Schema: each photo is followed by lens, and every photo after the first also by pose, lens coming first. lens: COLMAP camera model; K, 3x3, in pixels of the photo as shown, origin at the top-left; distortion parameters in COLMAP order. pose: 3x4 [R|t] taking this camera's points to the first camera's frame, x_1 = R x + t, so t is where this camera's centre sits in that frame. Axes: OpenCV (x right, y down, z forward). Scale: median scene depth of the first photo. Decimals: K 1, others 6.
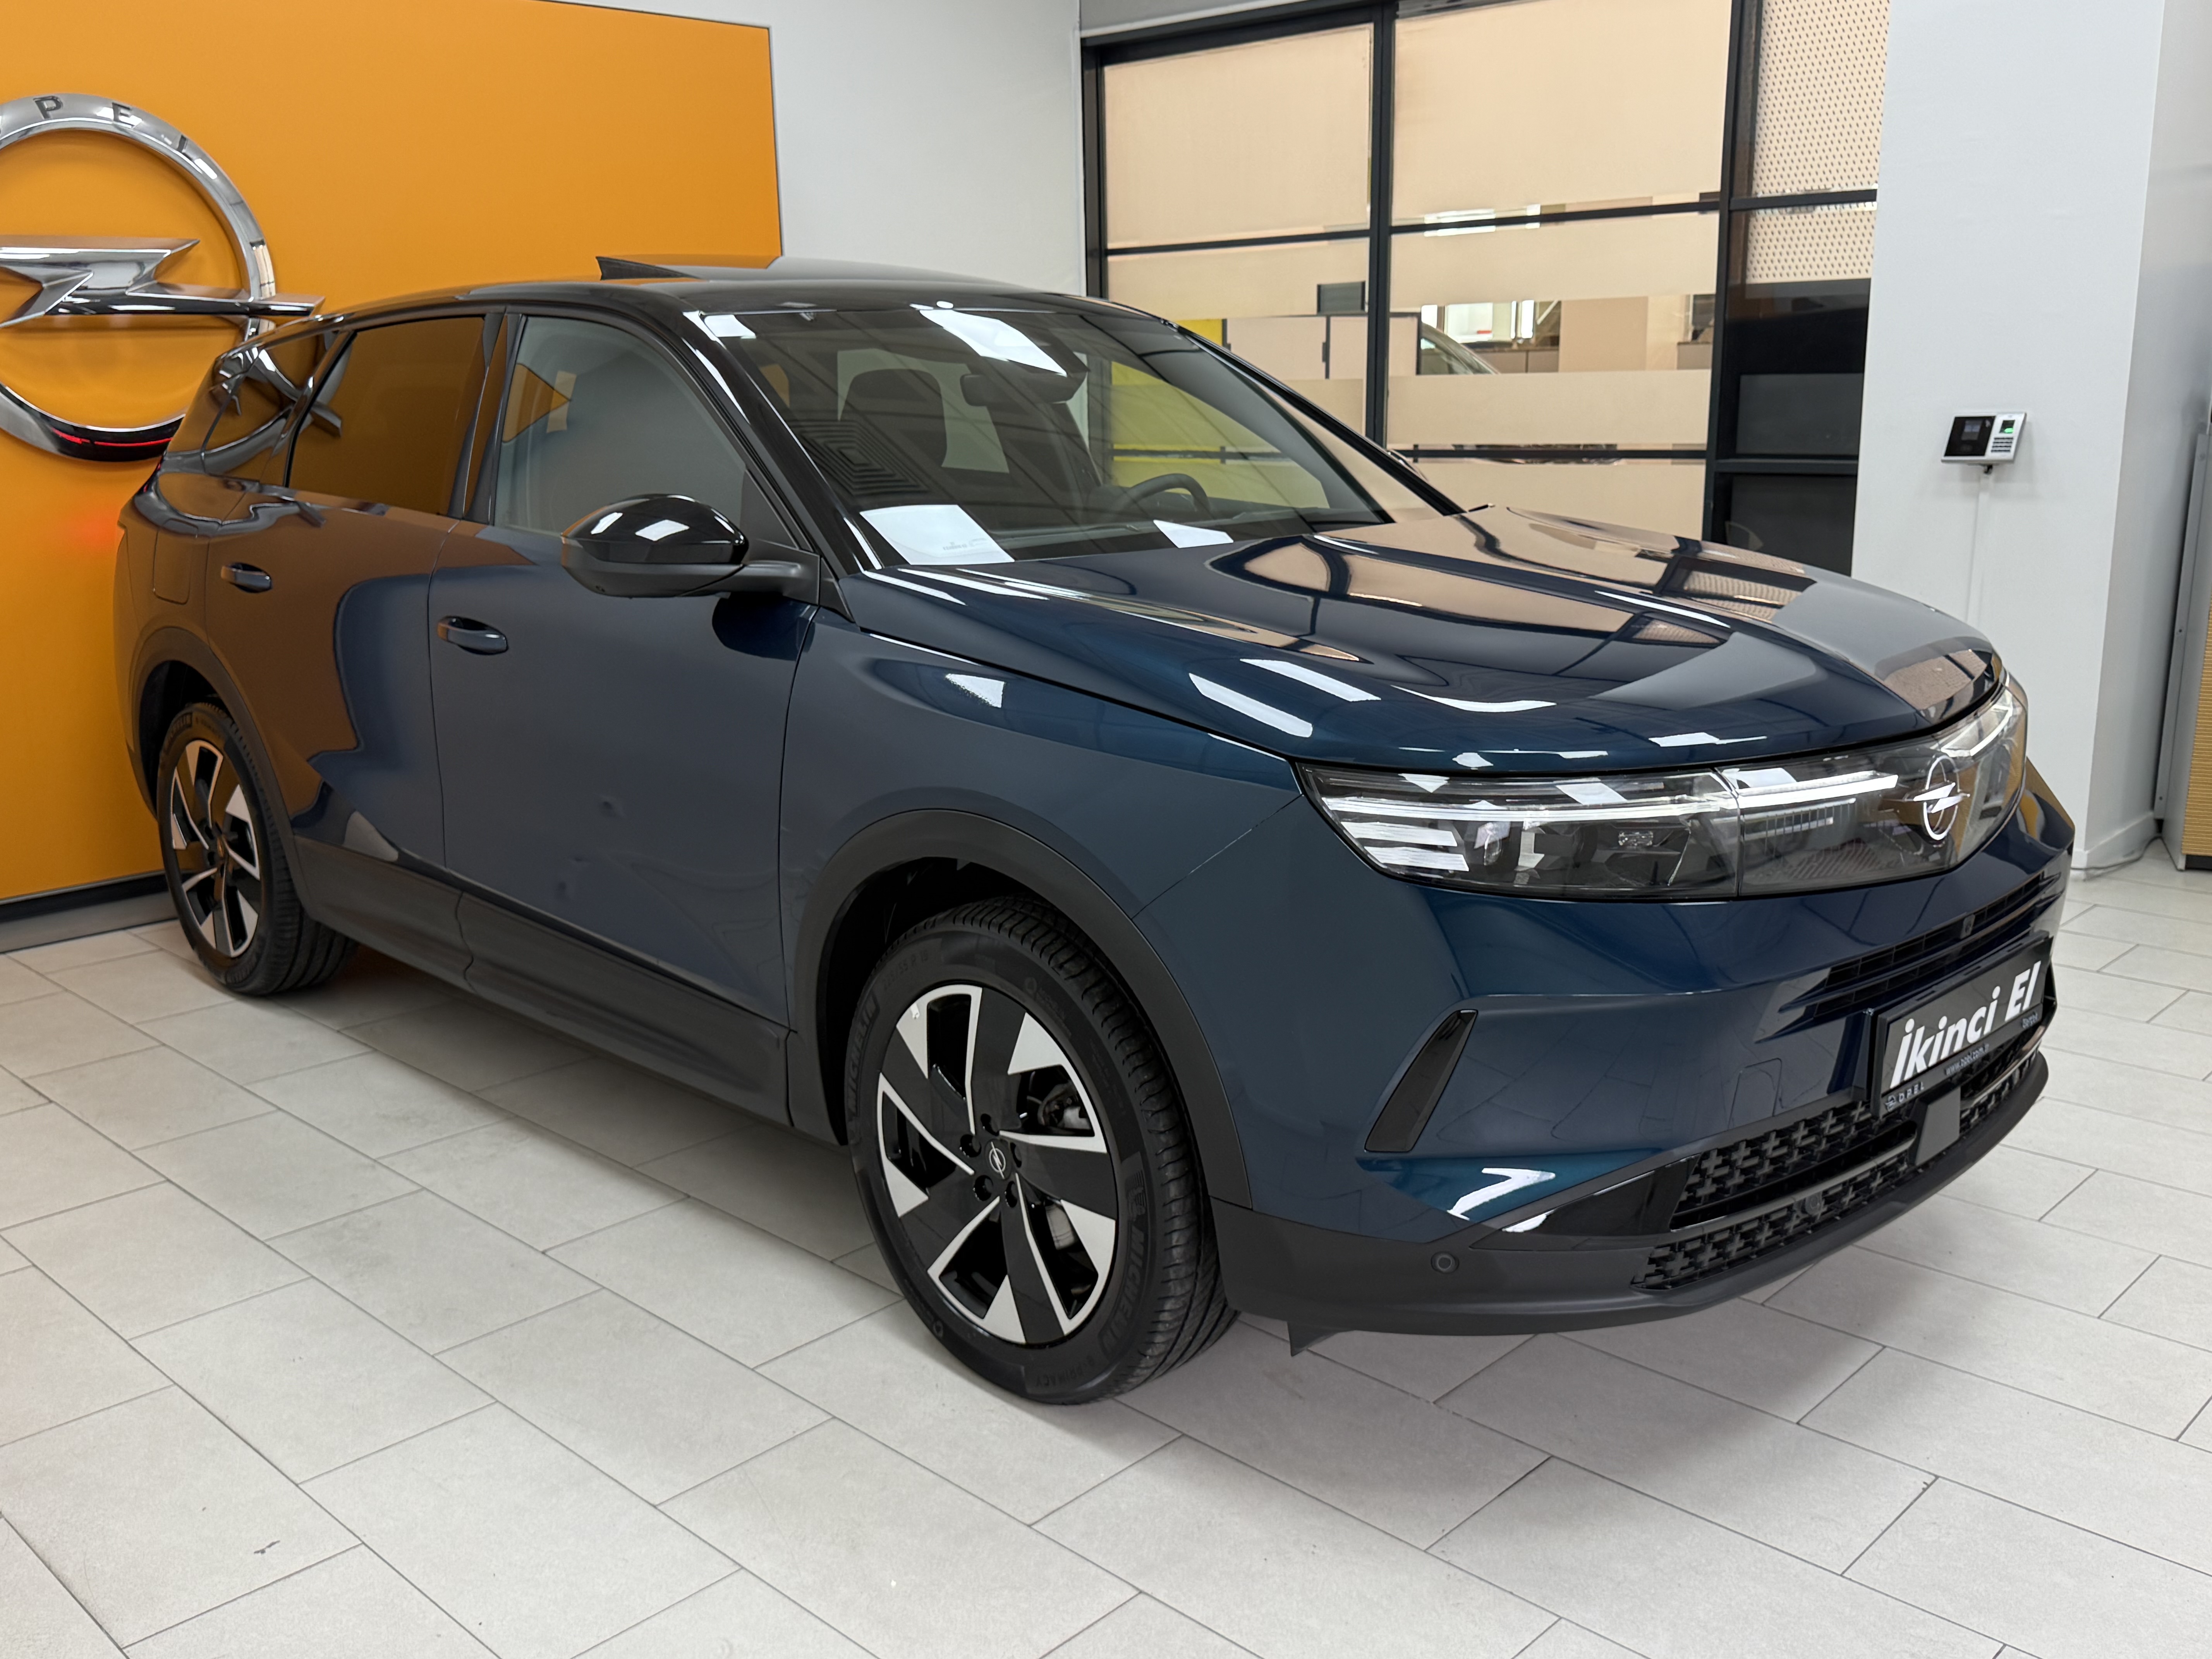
lens RADIAL K [[1967.5, 0, 1113.5], [0, 1967.5, 847.5], [0, 0, 1]] dist [0.015123, 0.004125]
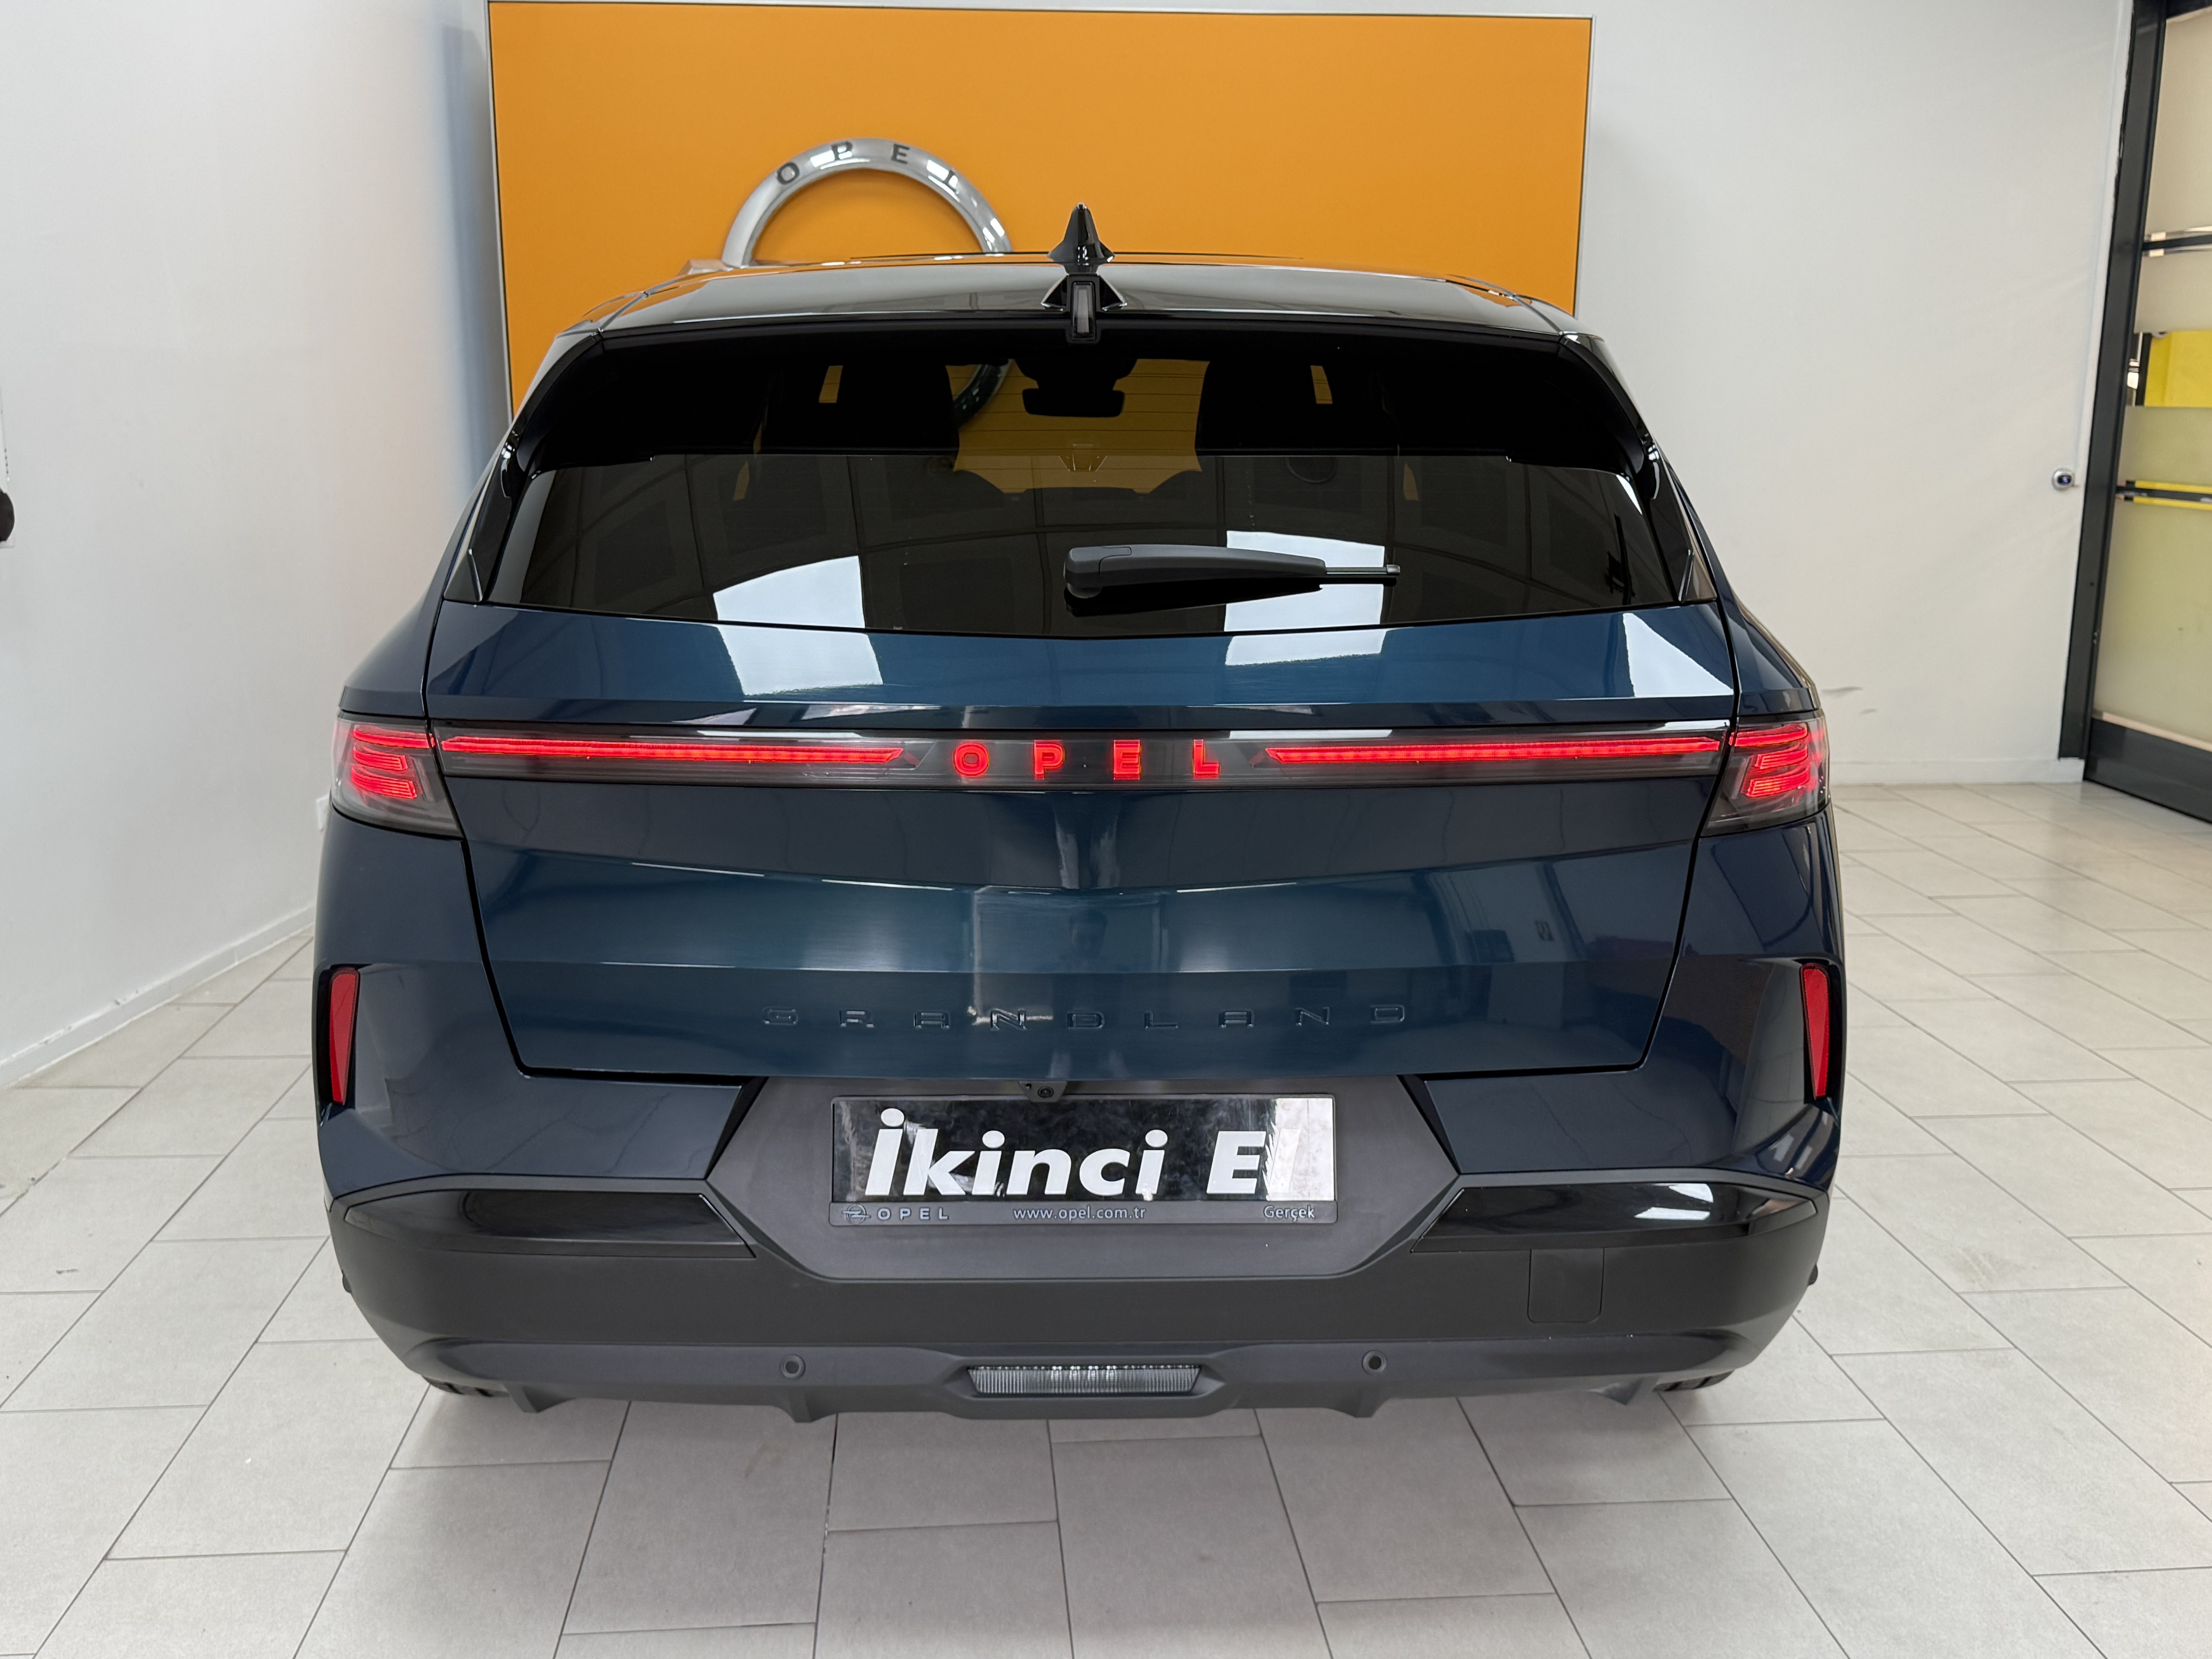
lens RADIAL K [[2086.6, 0, 1109.3], [0, 2086.6, 823.1], [0, 0, 1]] dist [-0.006399, 0.000000]
pose [[0.754199, 0.154583, -0.638192, 0.935737], [-0.171166, 0.984577, 0.036204, -0.106057], [0.633945, 0.081932, 0.769026, 0.367415]]
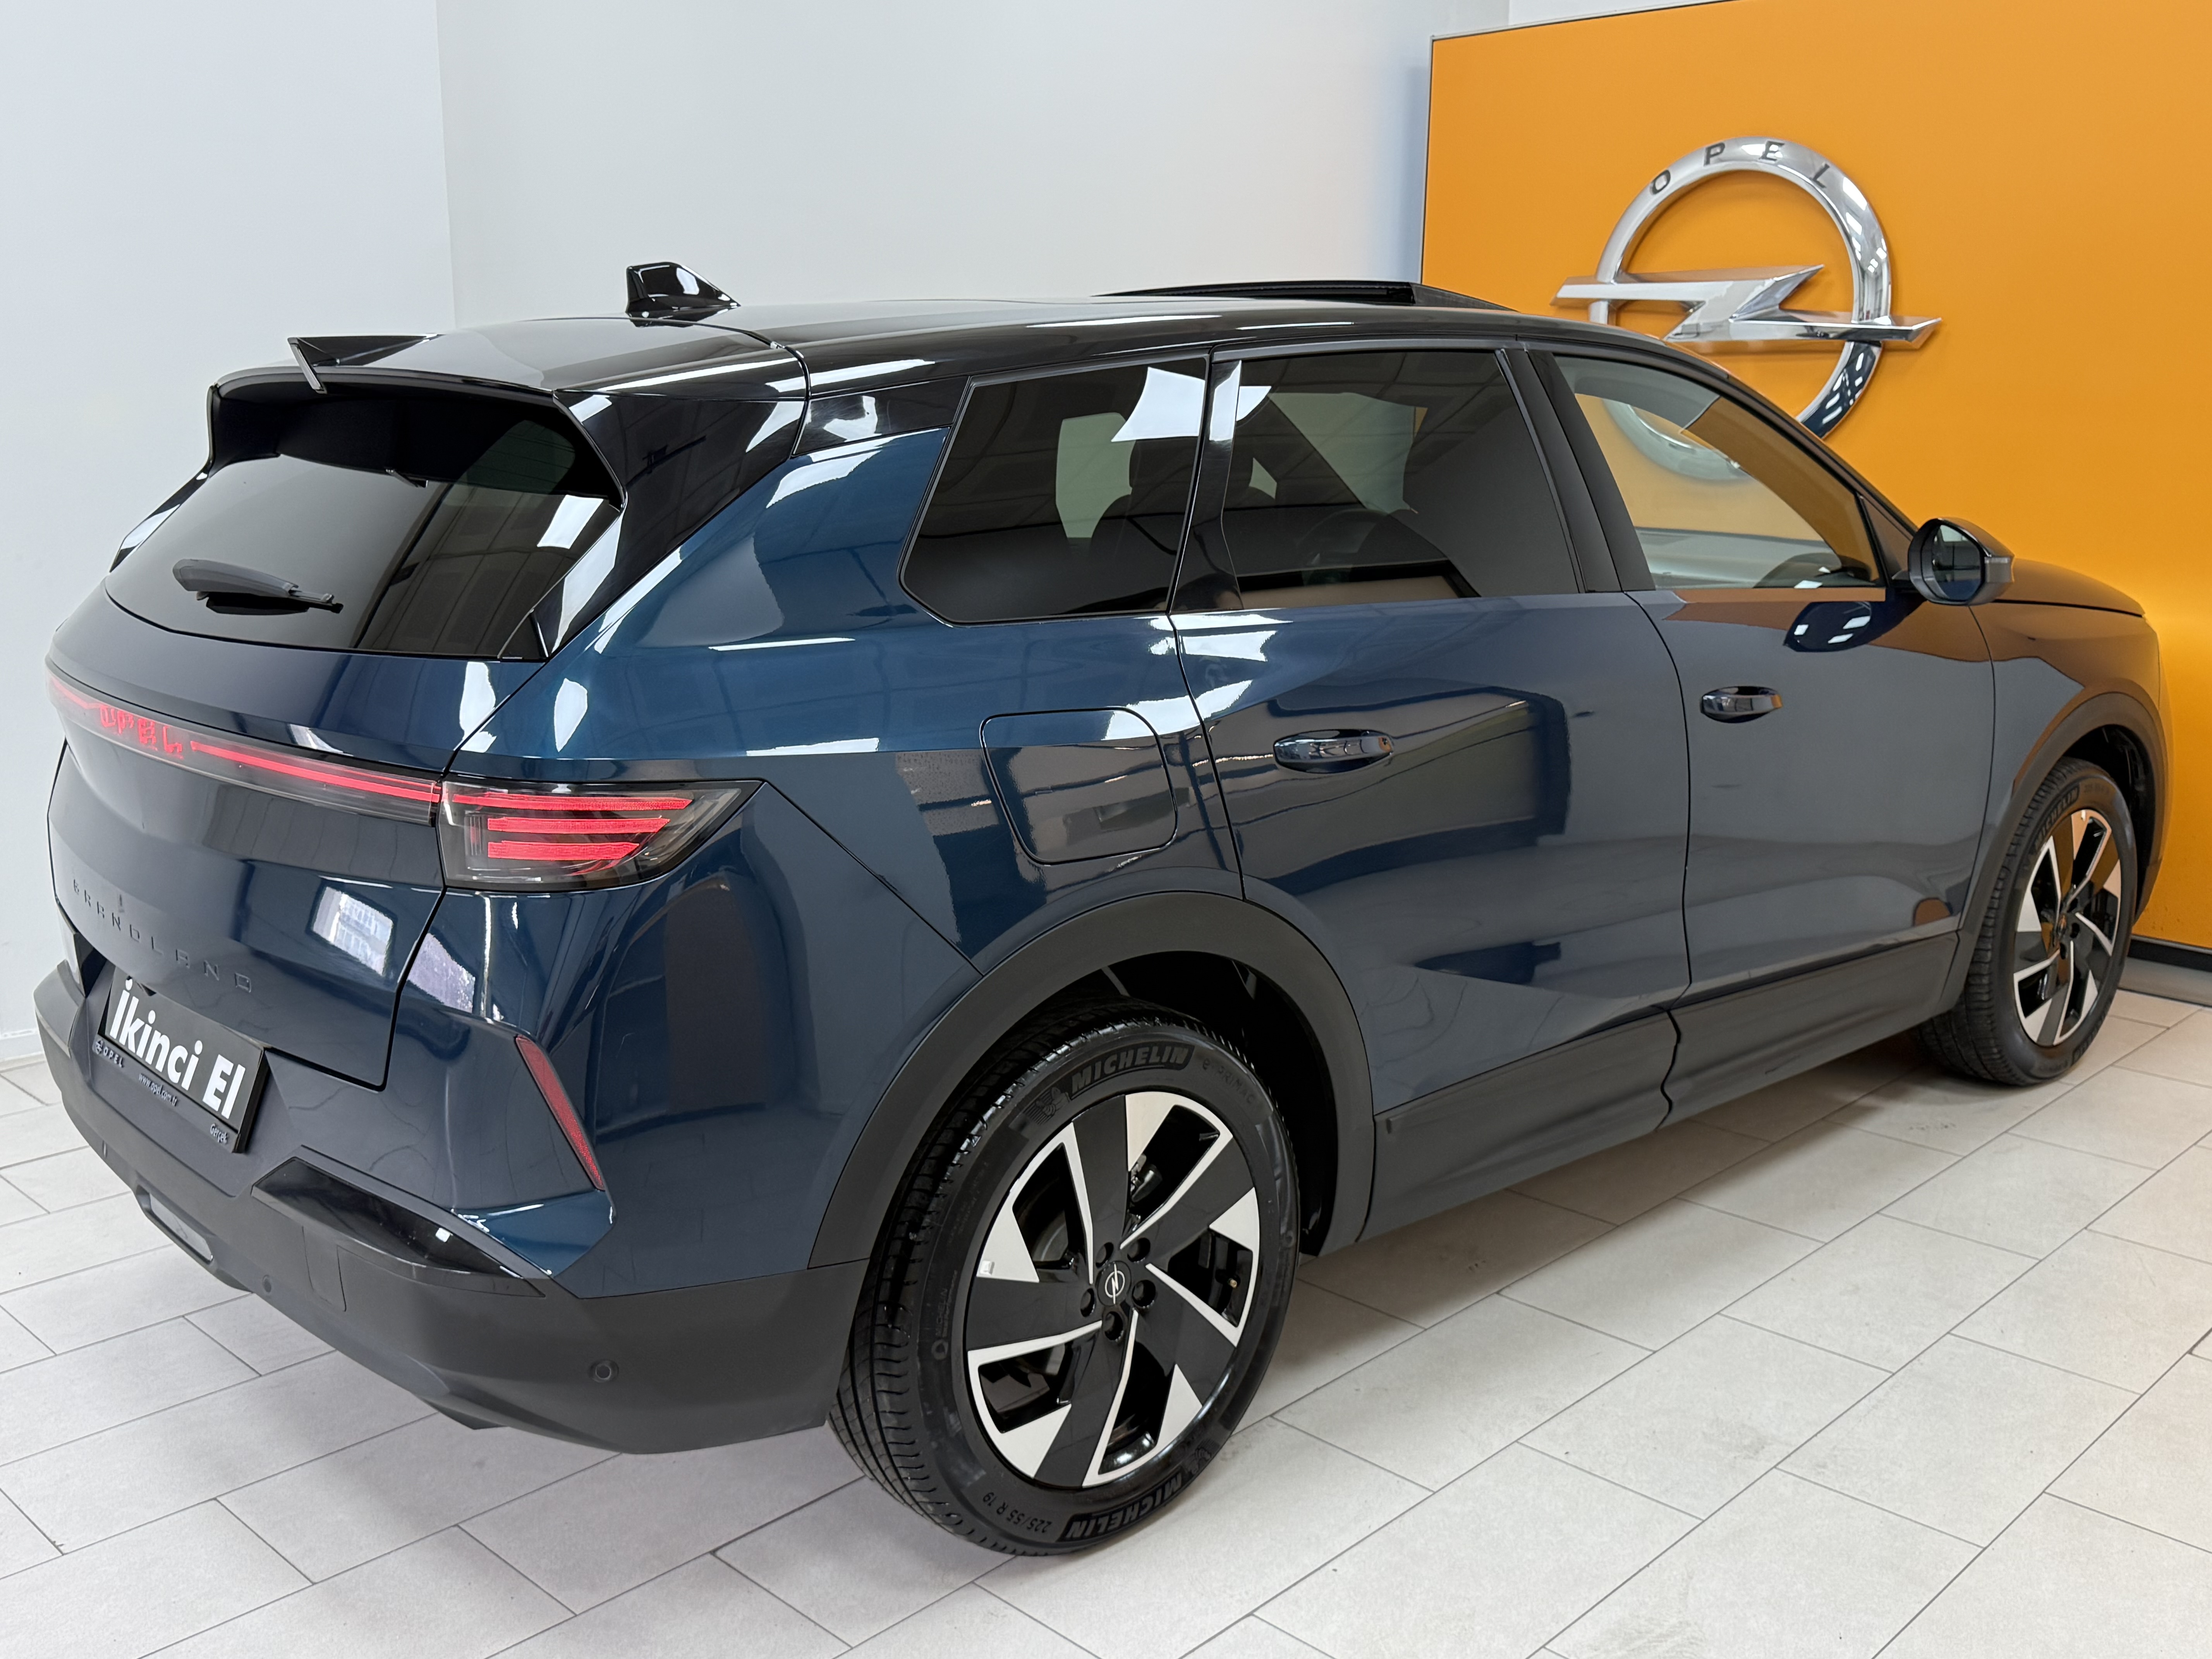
lens RADIAL K [[2086.6, 0, 1107.0], [0, 2086.6, 827.3], [0, 0, 1]] dist [-0.006399, 0.000000]
pose [[-0.001462, 0.208302, -0.978064, 1.451463], [-0.265135, 0.942980, 0.201226, -0.342090], [0.964210, 0.259613, 0.053849, 1.492776]]
